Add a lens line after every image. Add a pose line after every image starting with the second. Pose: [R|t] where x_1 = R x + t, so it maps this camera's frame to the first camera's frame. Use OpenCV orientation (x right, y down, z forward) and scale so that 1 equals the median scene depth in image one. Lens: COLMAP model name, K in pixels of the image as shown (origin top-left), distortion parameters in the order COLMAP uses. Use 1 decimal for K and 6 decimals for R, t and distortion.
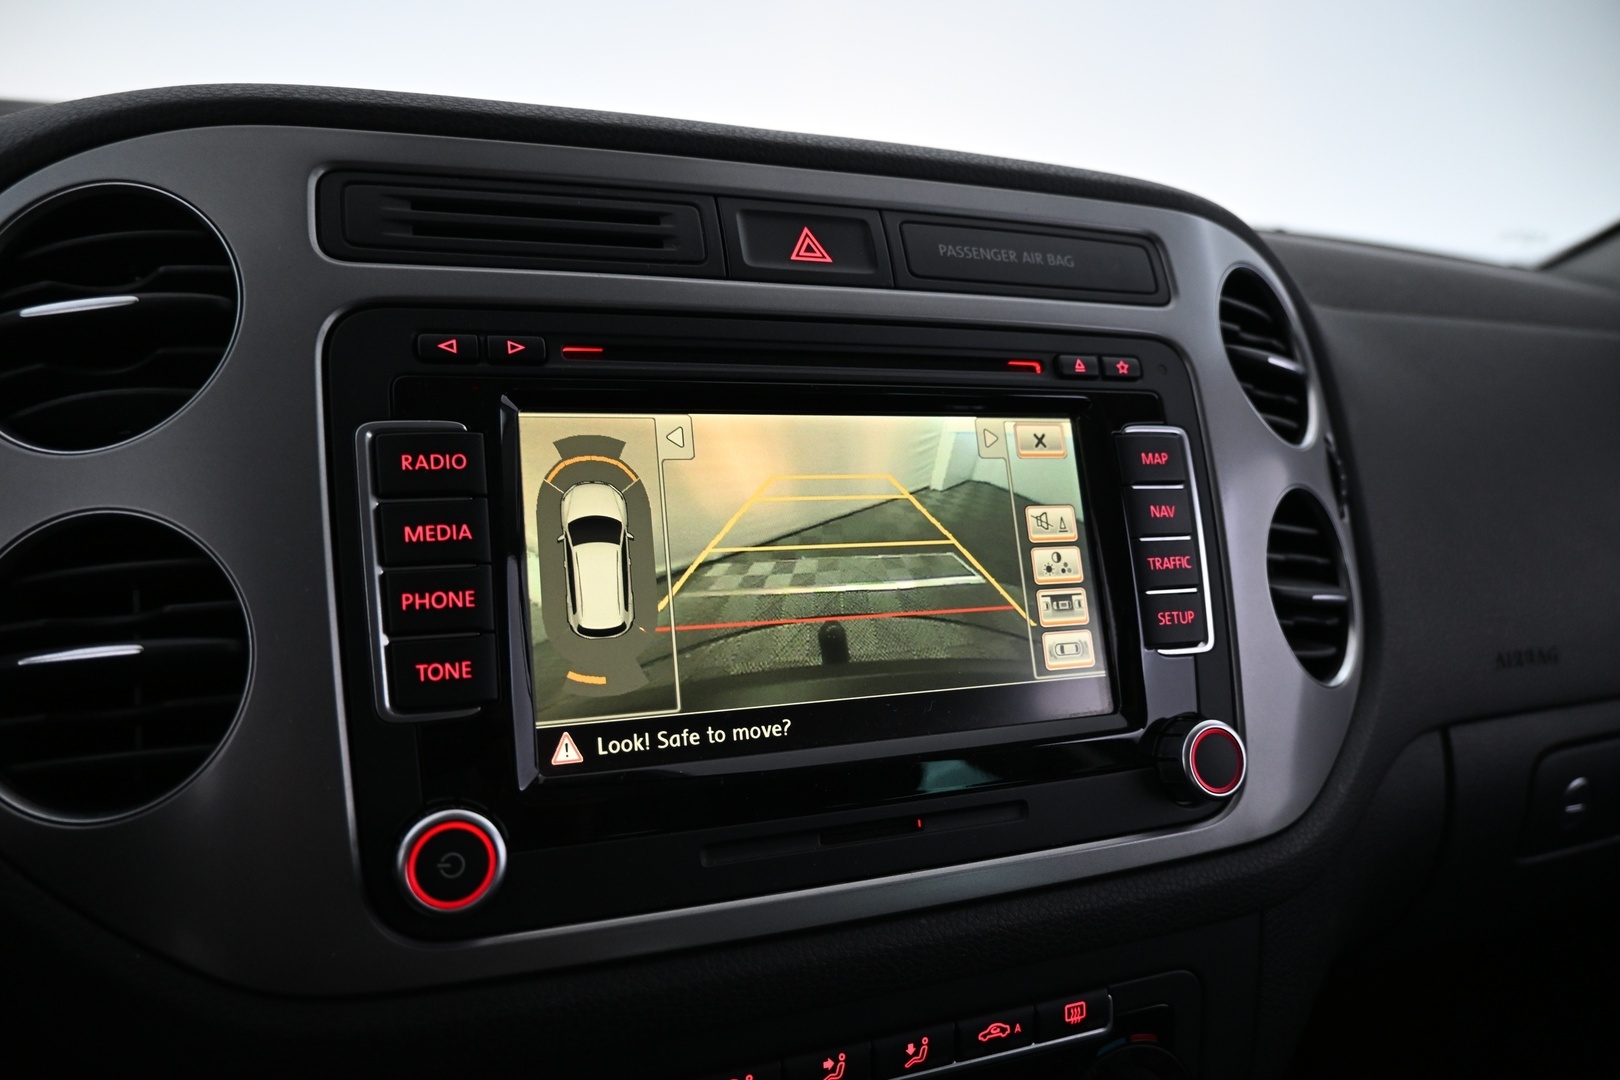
lens RADIAL K [[1106.0, 0, 811.9], [0, 1106.0, 537.7], [0, 0, 1]] dist [0.003657, -0.004097]
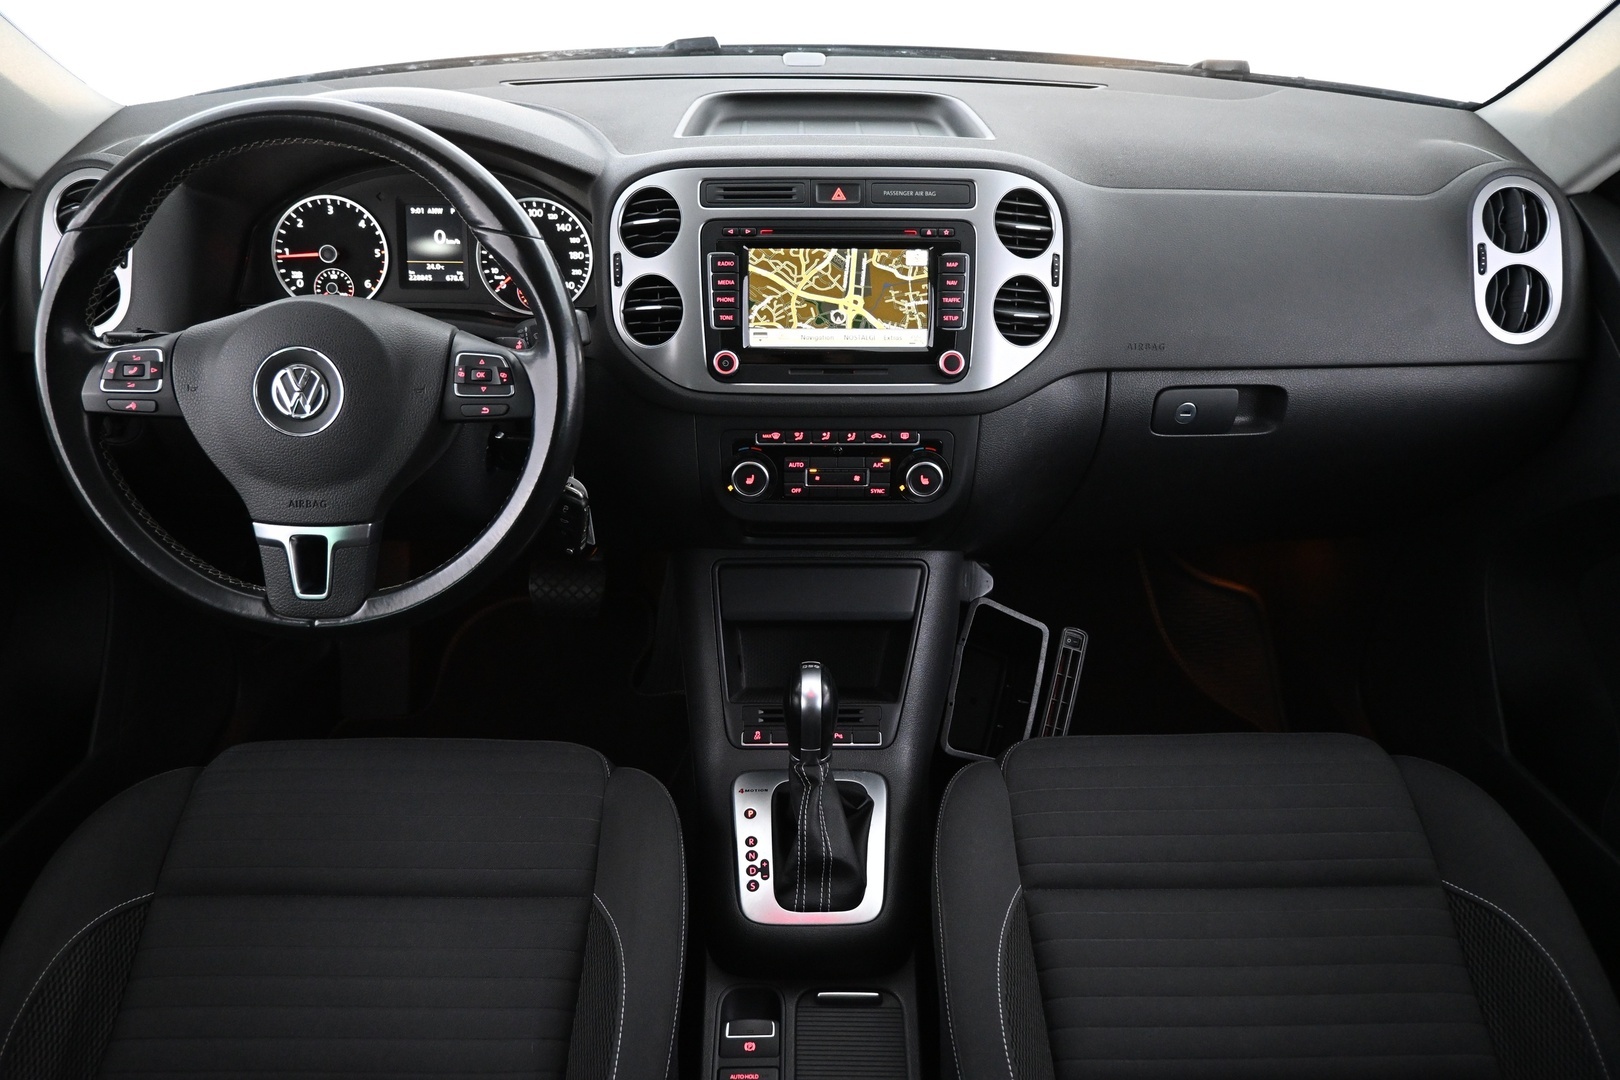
lens RADIAL K [[1106.0, 0, 810.4], [0, 1106.0, 533.4], [0, 0, 1]] dist [0.003657, -0.004097]
pose [[0.935048, 0.123542, -0.332299, 1.135879], [-0.035380, 0.965156, 0.259273, -0.144330], [0.352751, -0.230676, 0.906838, -2.229916]]
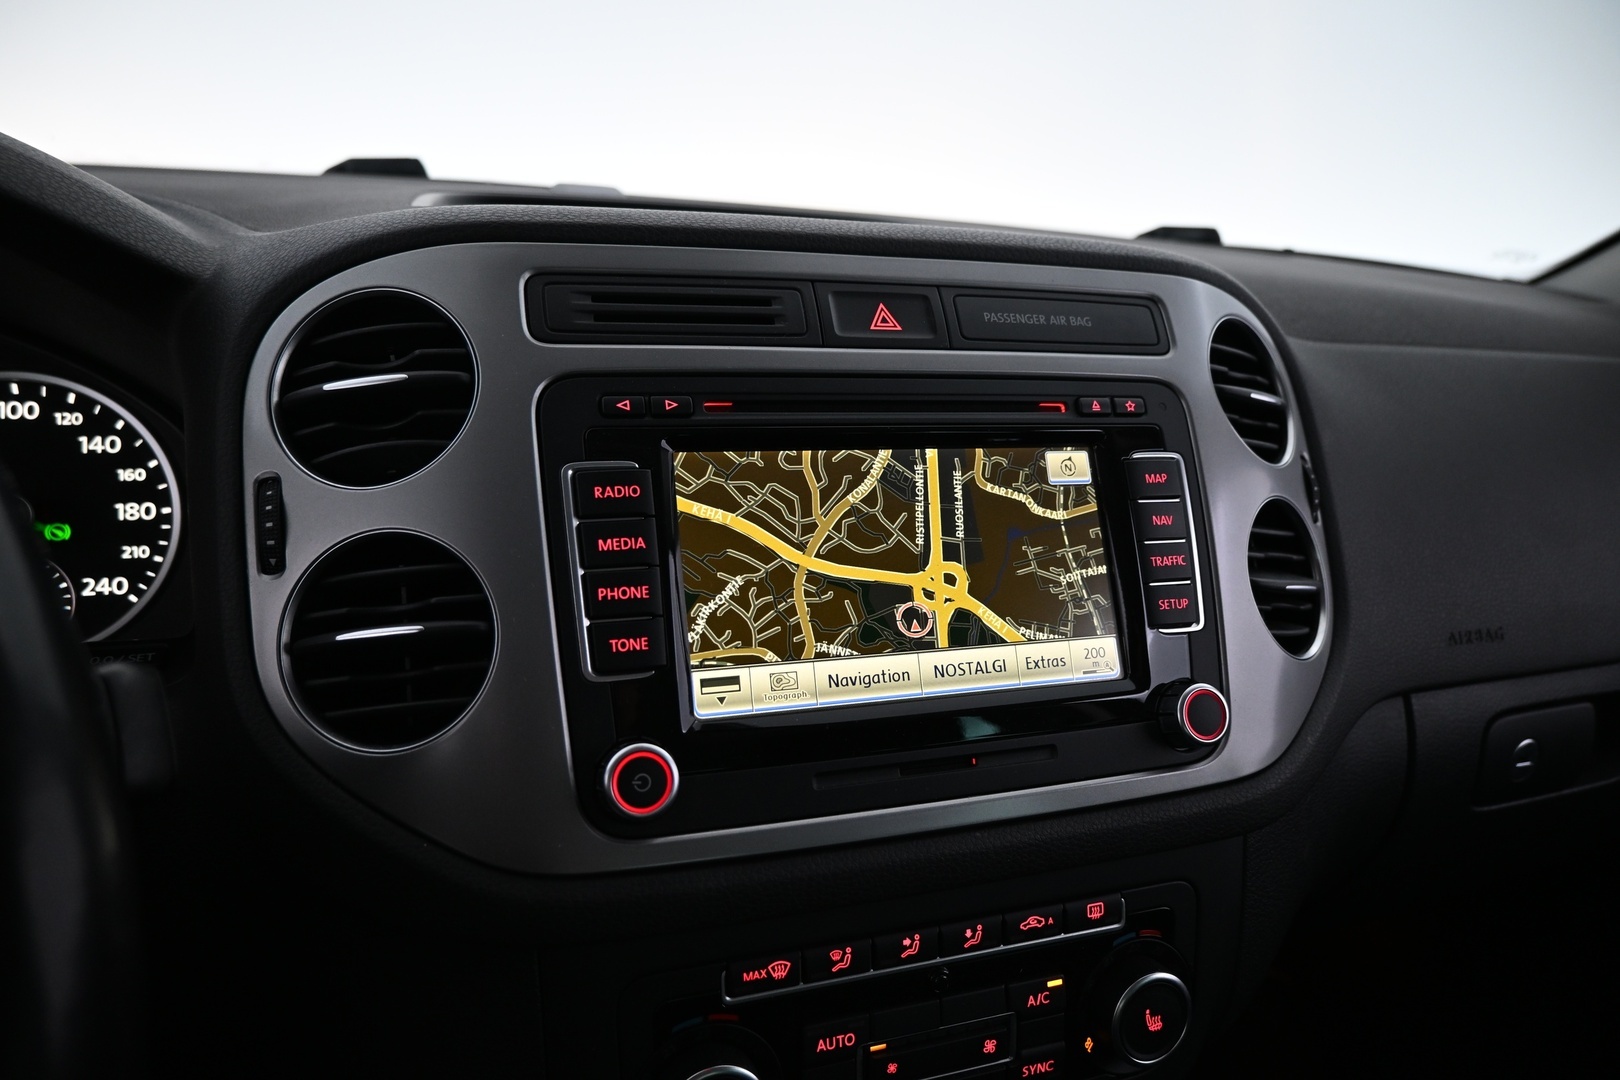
lens RADIAL K [[1106.0, 0, 814.6], [0, 1106.0, 531.2], [0, 0, 1]] dist [0.003657, -0.004097]
pose [[0.999682, -0.007249, -0.024142, -0.055100], [0.007250, 0.999974, -0.000046, -0.015026], [0.024141, -0.000129, 0.999709, -0.299195]]
